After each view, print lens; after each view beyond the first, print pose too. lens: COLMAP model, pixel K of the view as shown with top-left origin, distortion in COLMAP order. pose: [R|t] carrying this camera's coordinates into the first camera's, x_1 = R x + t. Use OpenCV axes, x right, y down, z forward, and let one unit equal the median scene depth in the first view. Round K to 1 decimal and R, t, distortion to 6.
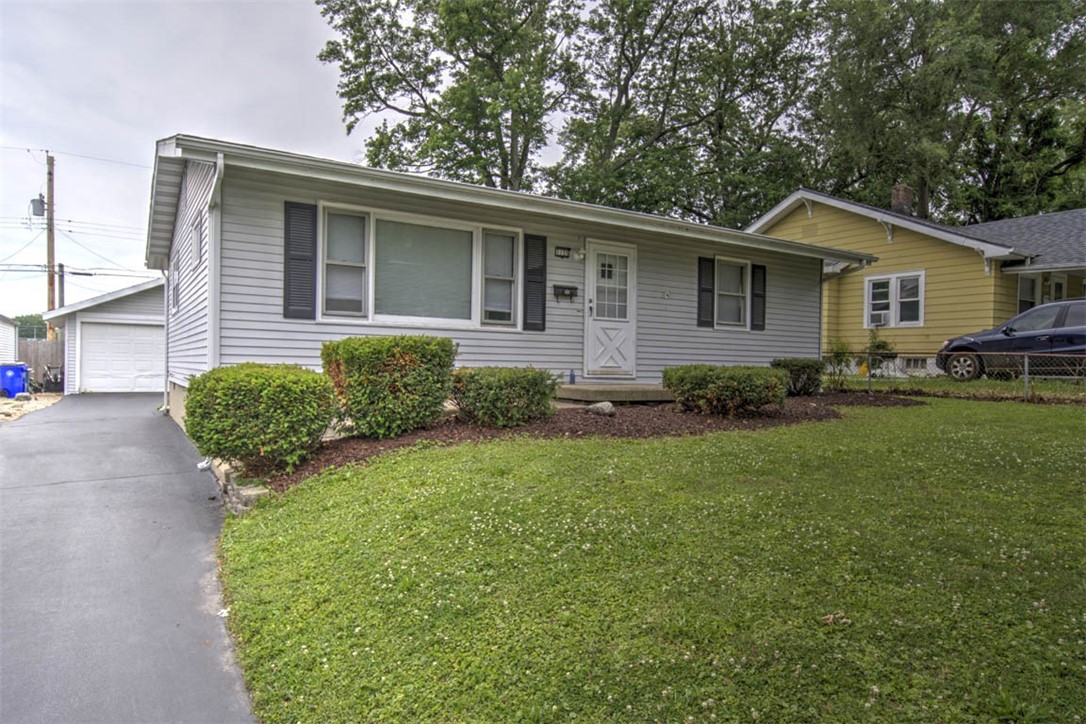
lens RADIAL K [[669.9, 0, 543.0], [0, 669.9, 362.0], [0, 0, 1]] dist [-0.002917, 0.001439]
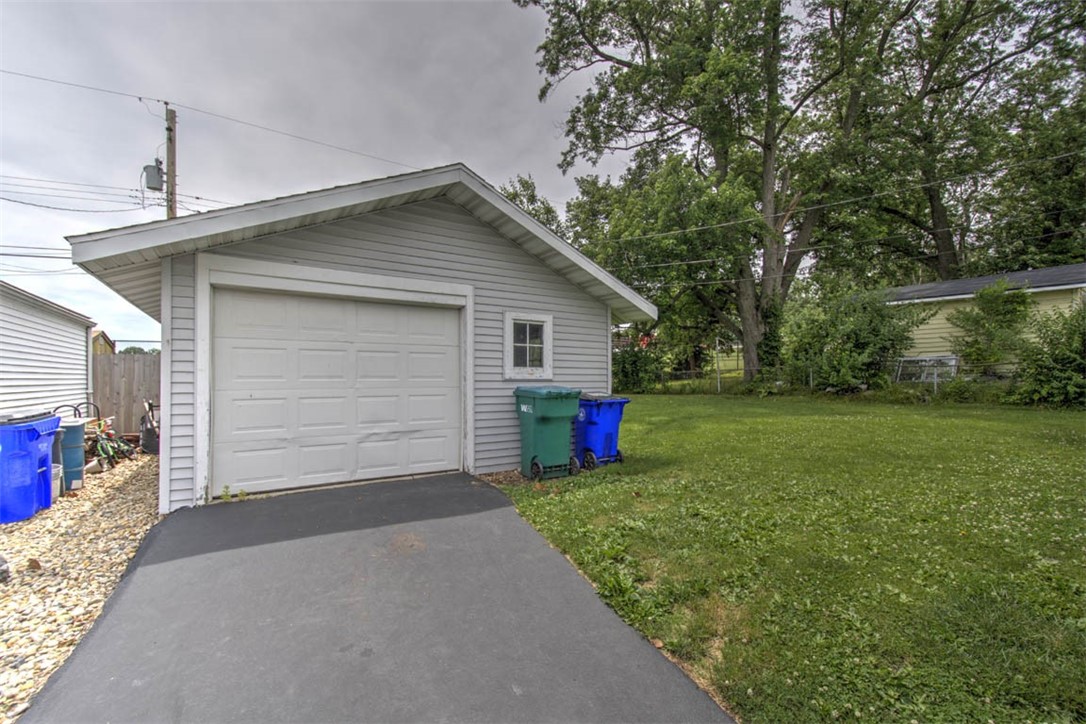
lens RADIAL K [[468.9, 0, 537.4], [0, 468.9, 373.8], [0, 0, 1]] dist [-0.001200, -0.000432]
pose [[0.999901, -0.013921, -0.001944, -0.842891], [0.013907, 0.999879, -0.006975, -0.017029], [0.002041, 0.006947, 0.999974, 1.224747]]
